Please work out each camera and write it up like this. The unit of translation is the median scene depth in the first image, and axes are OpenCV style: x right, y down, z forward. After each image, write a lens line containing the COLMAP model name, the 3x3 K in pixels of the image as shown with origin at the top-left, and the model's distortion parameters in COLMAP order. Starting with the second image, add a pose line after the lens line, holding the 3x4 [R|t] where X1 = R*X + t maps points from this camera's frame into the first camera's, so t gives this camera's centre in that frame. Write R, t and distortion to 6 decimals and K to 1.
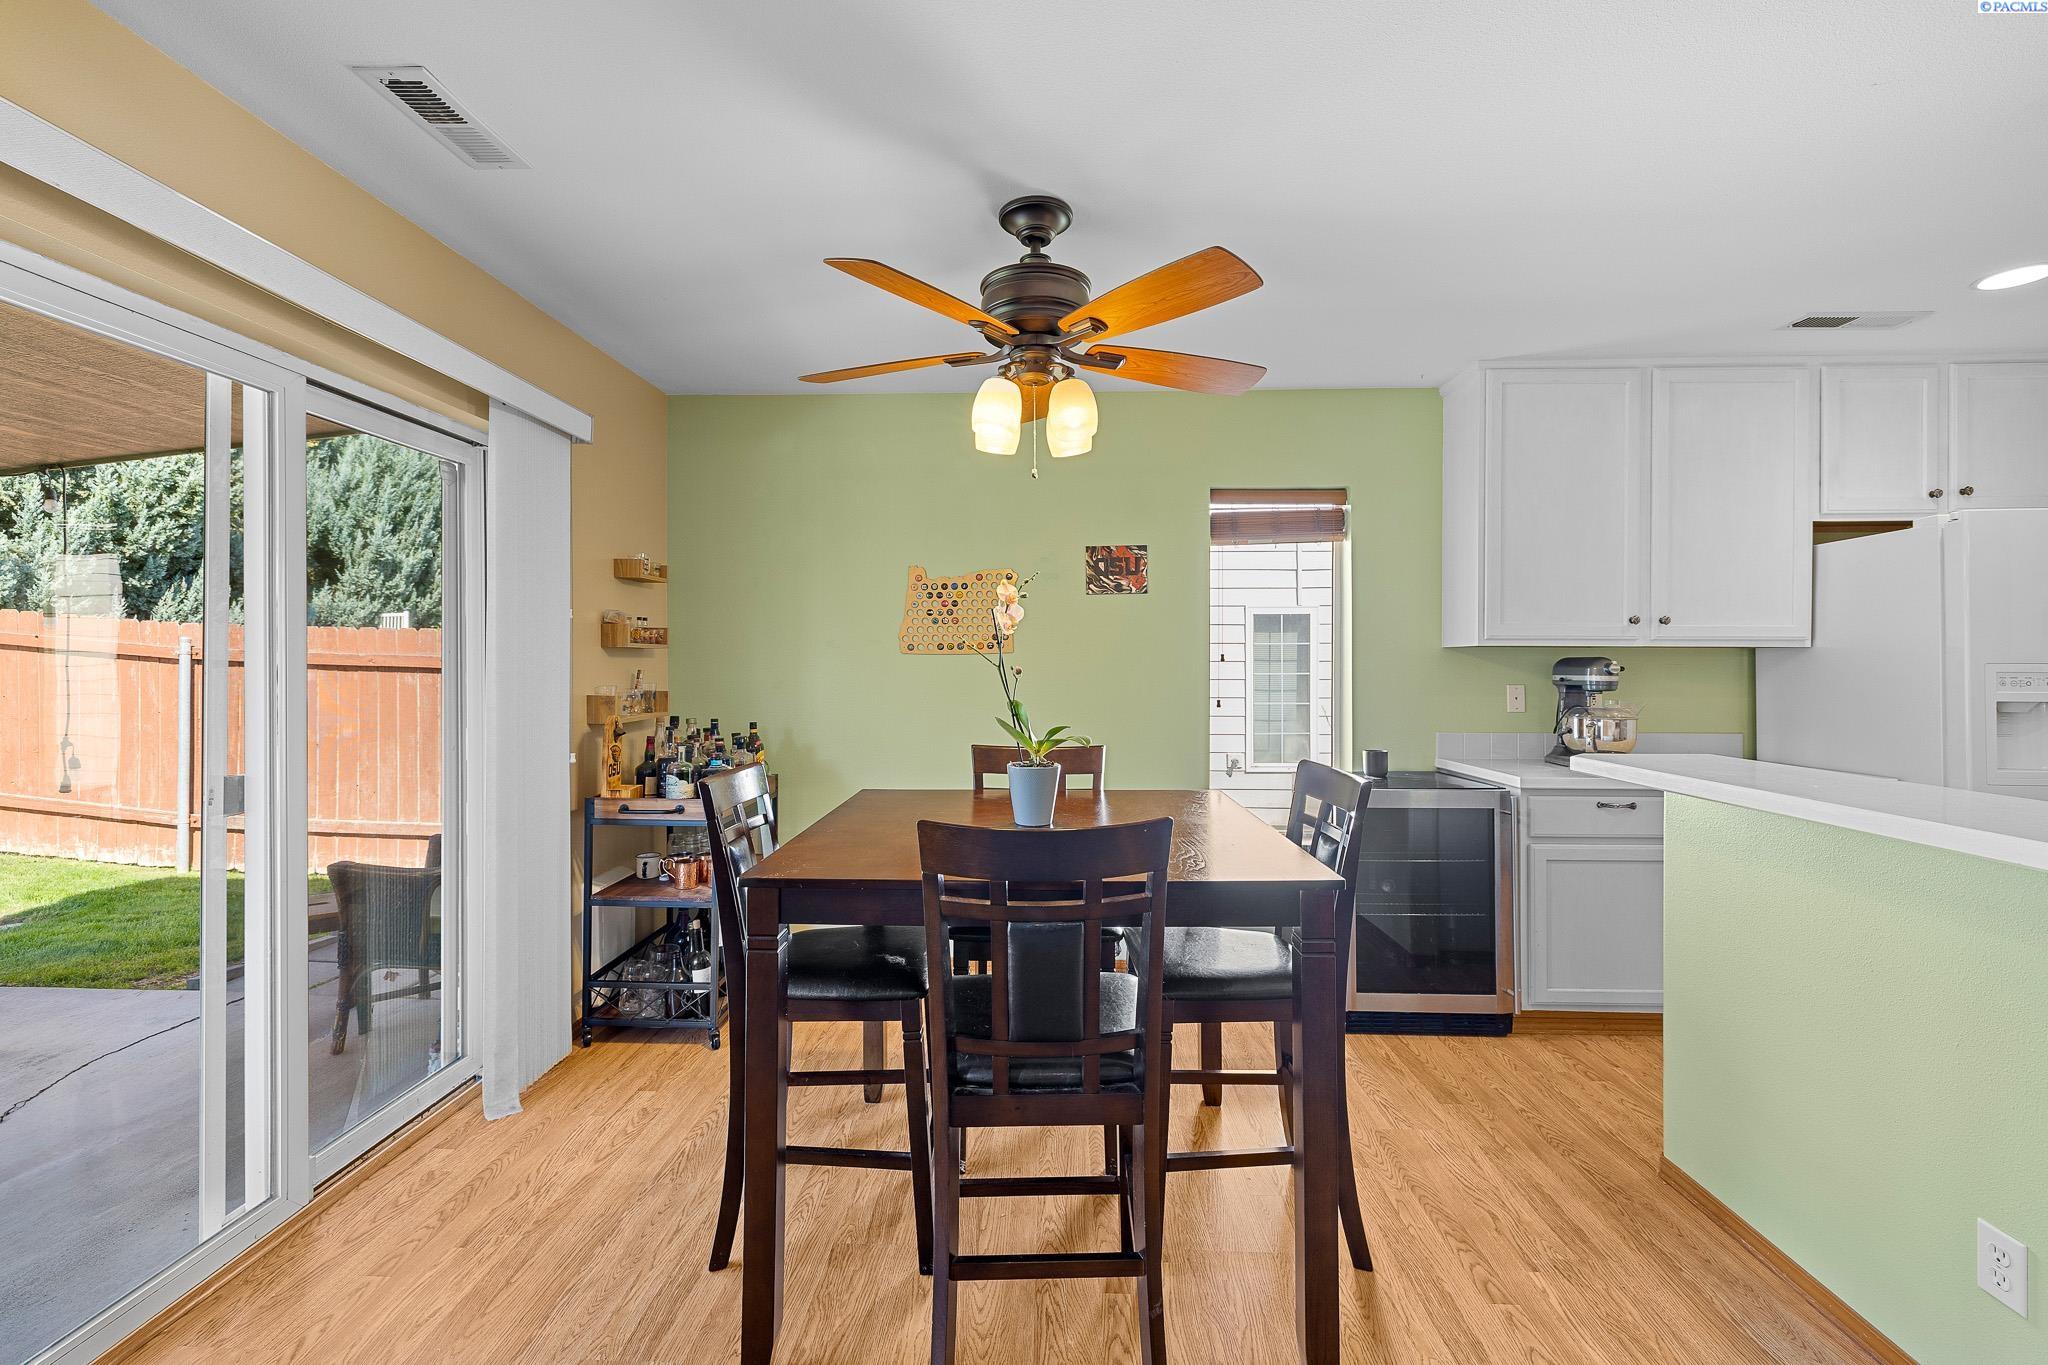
lens RADIAL K [[856.5, 0, 1023.4], [0, 856.5, 663.5], [0, 0, 1]] dist [-0.000539, 0.000517]
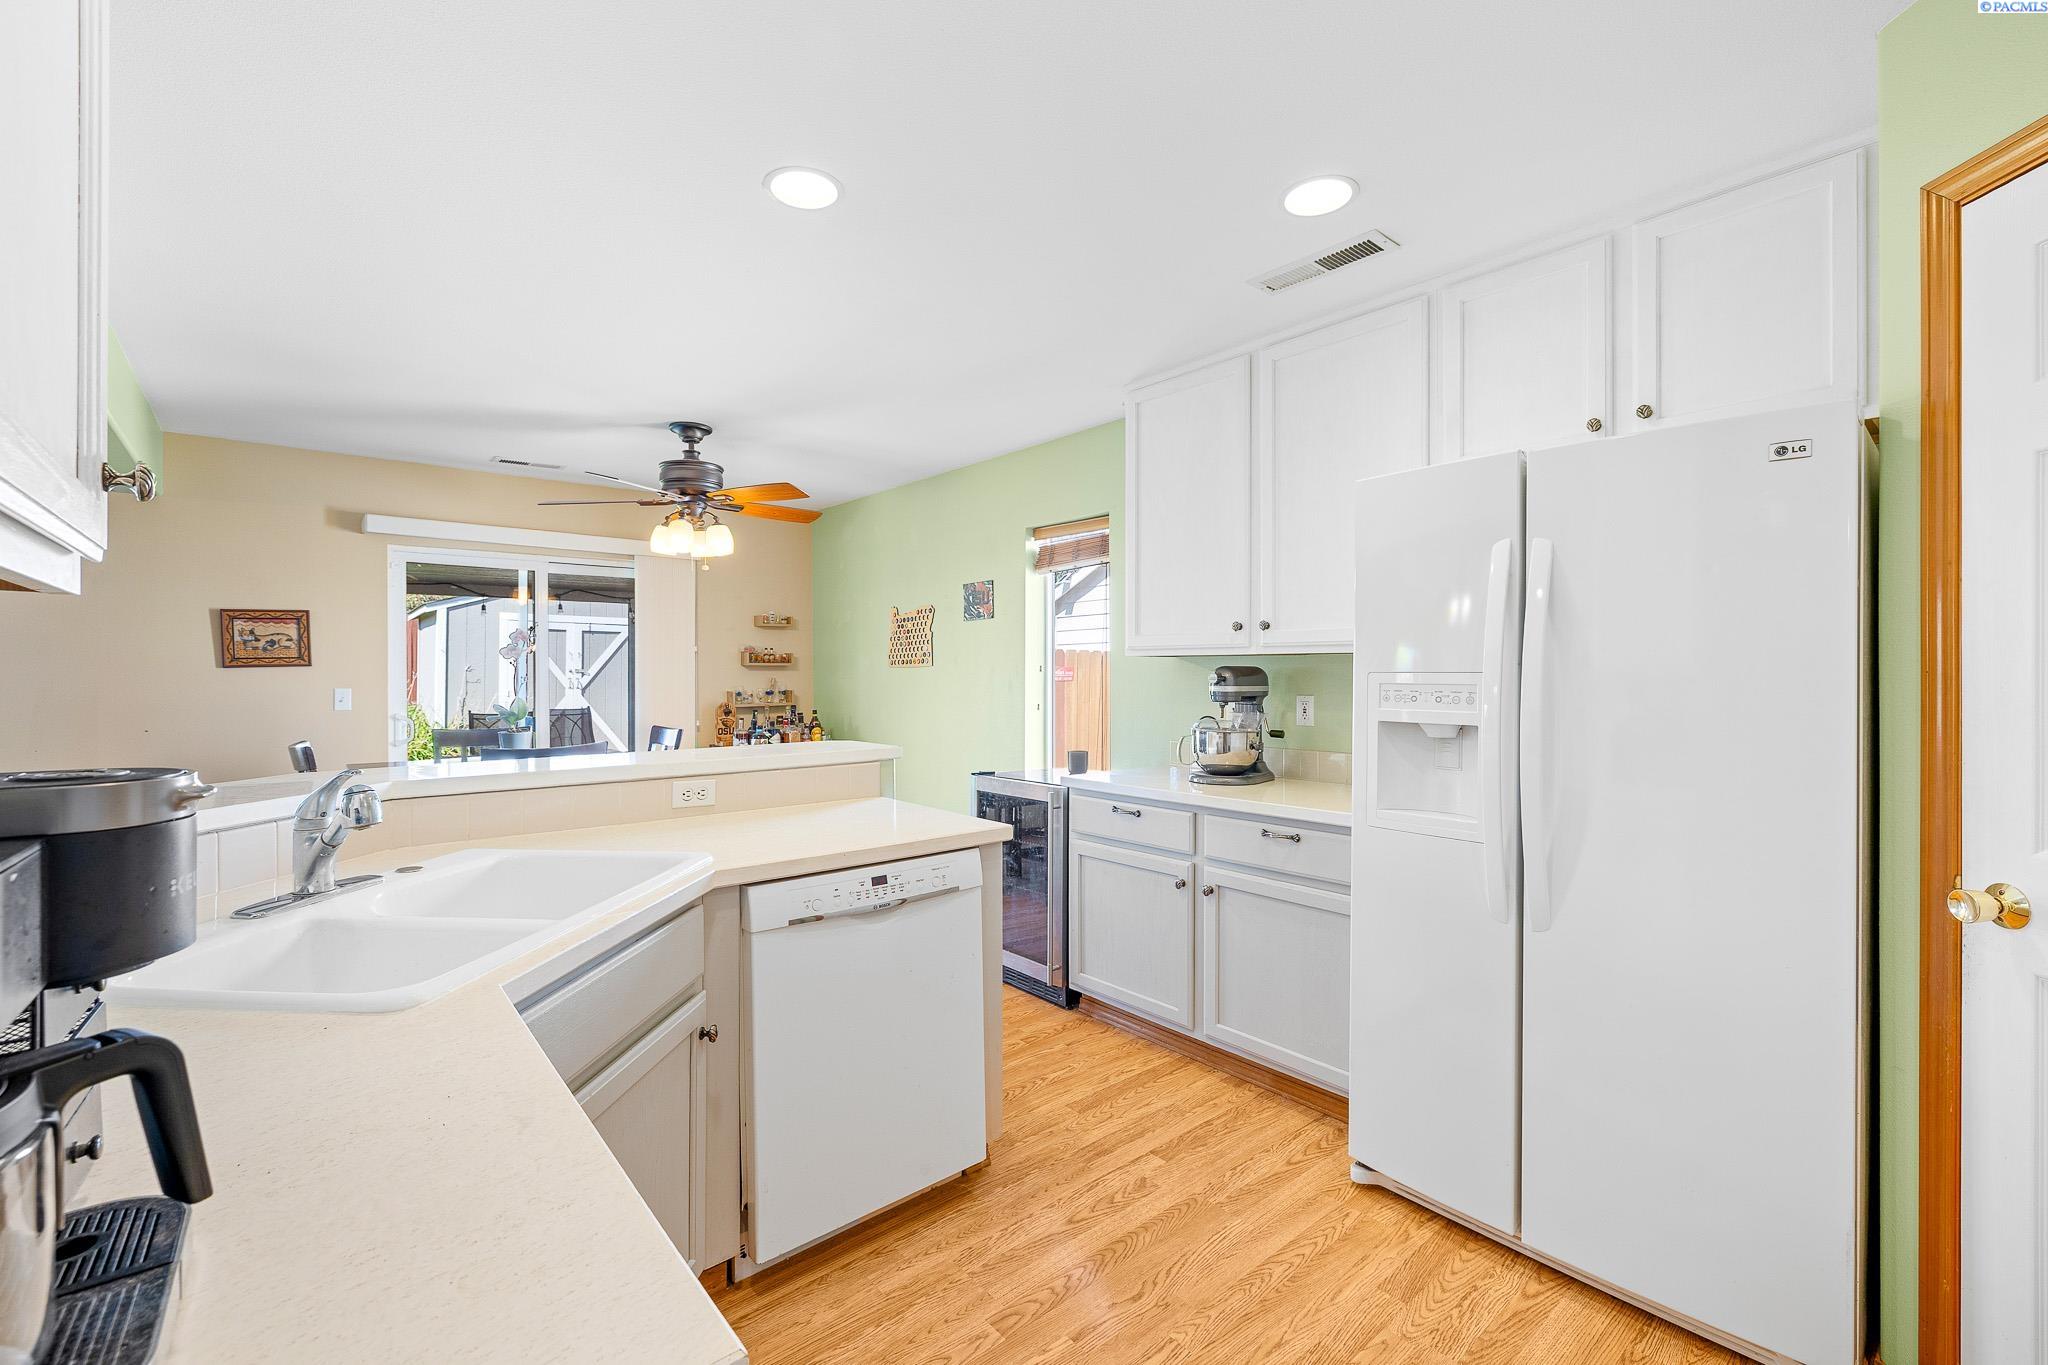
lens RADIAL K [[856.5, 0, 1023.4], [0, 856.5, 663.5], [0, 0, 1]] dist [-0.000539, 0.000517]
pose [[0.682520, -0.010356, -0.730794, 1.275778], [0.003631, 0.999935, -0.010778, -0.000617], [0.730858, 0.004702, 0.682513, 0.193921]]
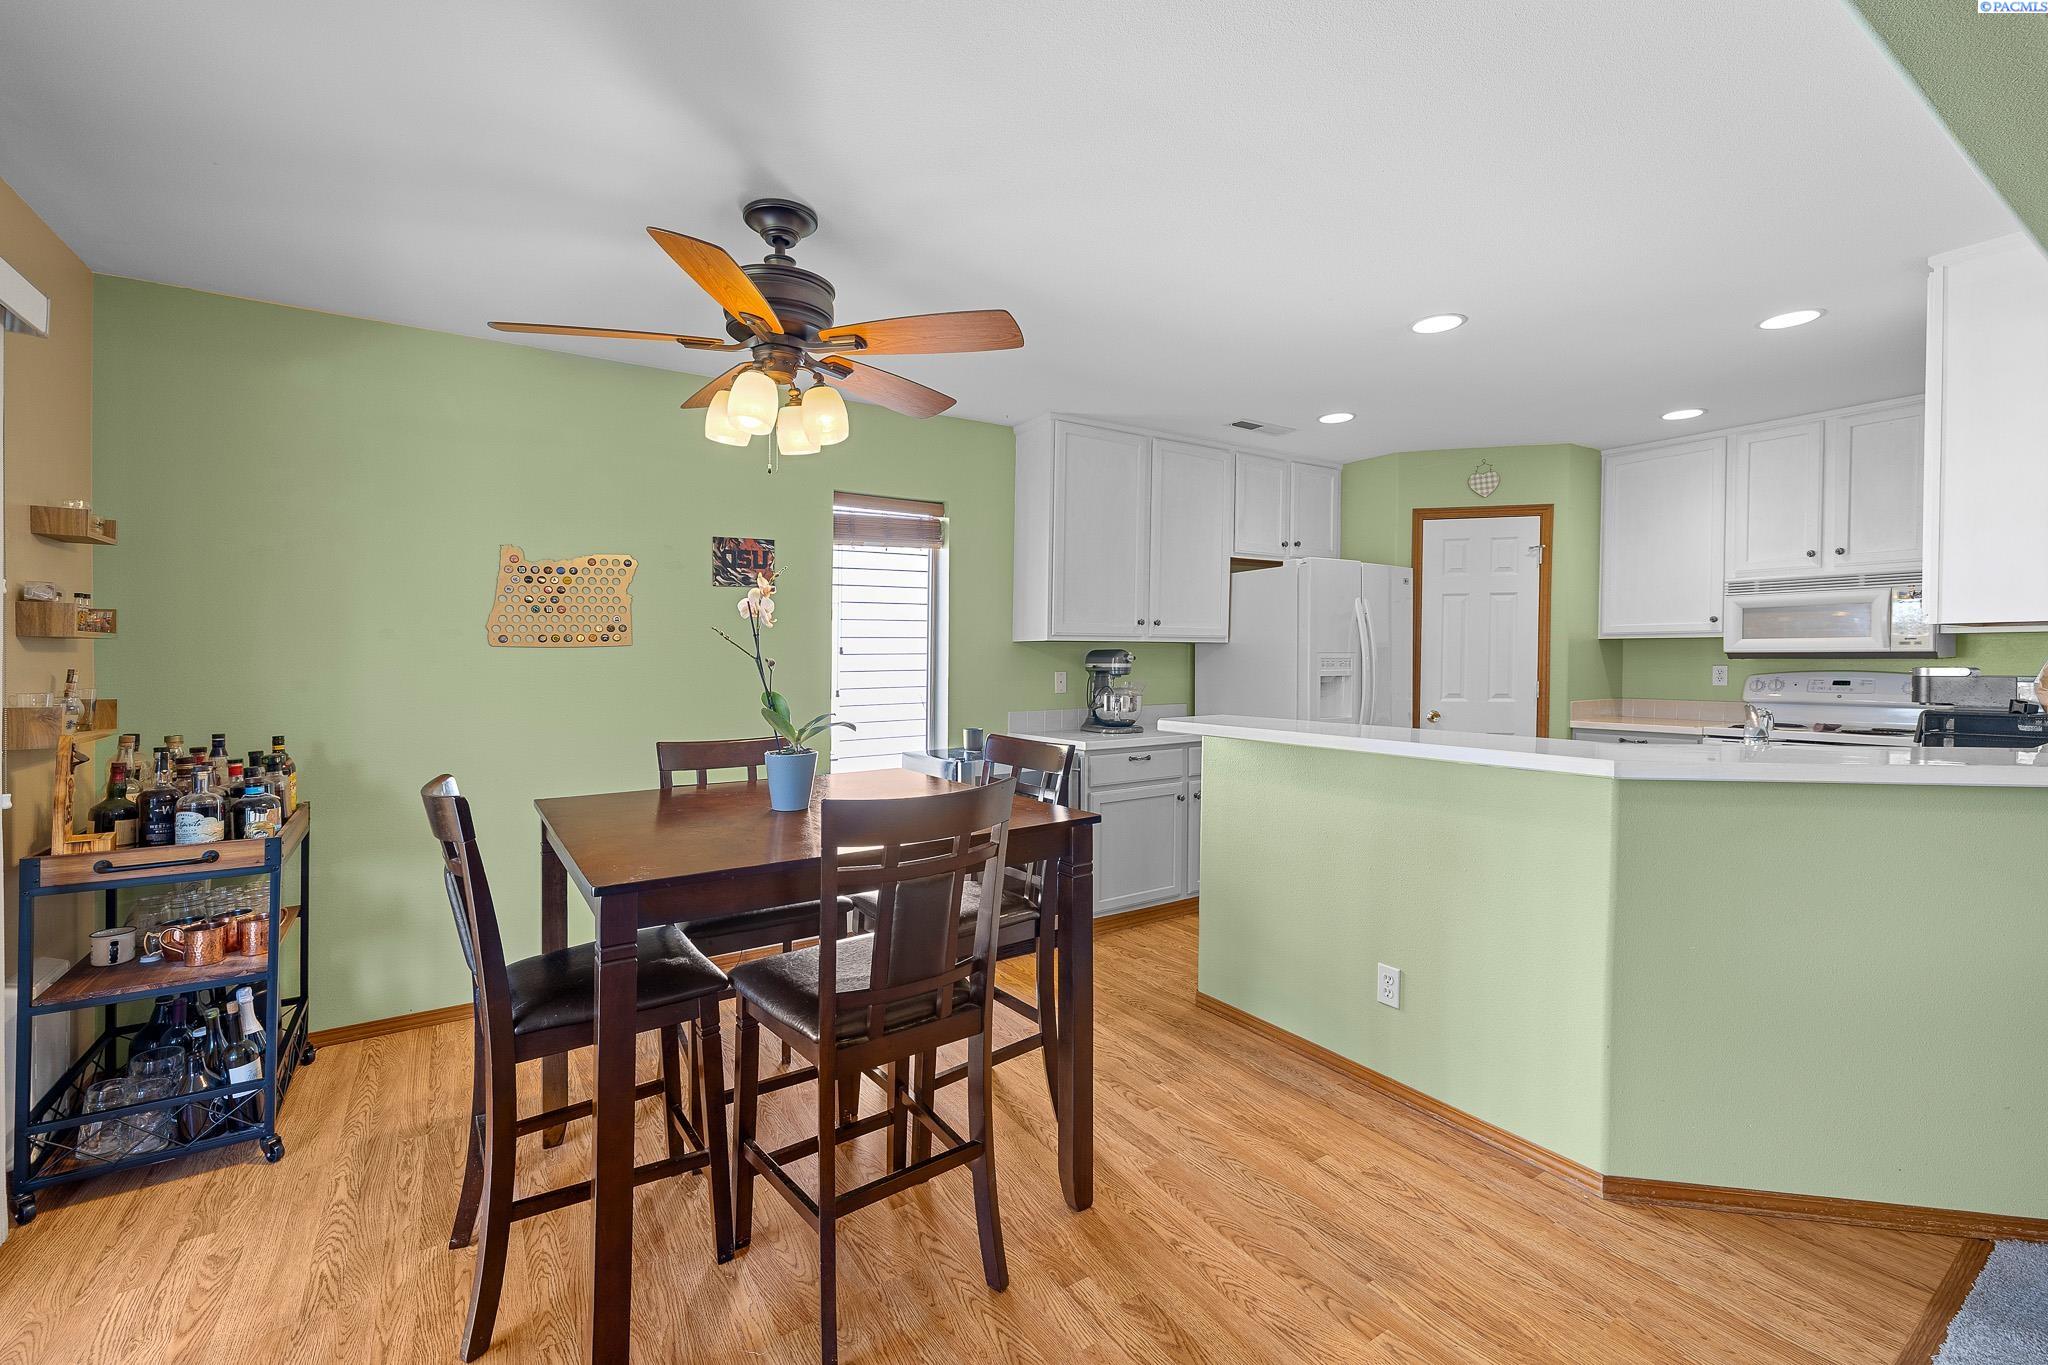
lens RADIAL K [[871.6, 0, 1017.4], [0, 871.6, 676.5], [0, 0, 1]] dist [-0.000912, 0.000815]
pose [[0.814099, -0.019072, 0.580412, -0.259306], [0.006712, 0.999703, 0.023434, 0.002008], [-0.580687, -0.015182, 0.813985, -0.014722]]
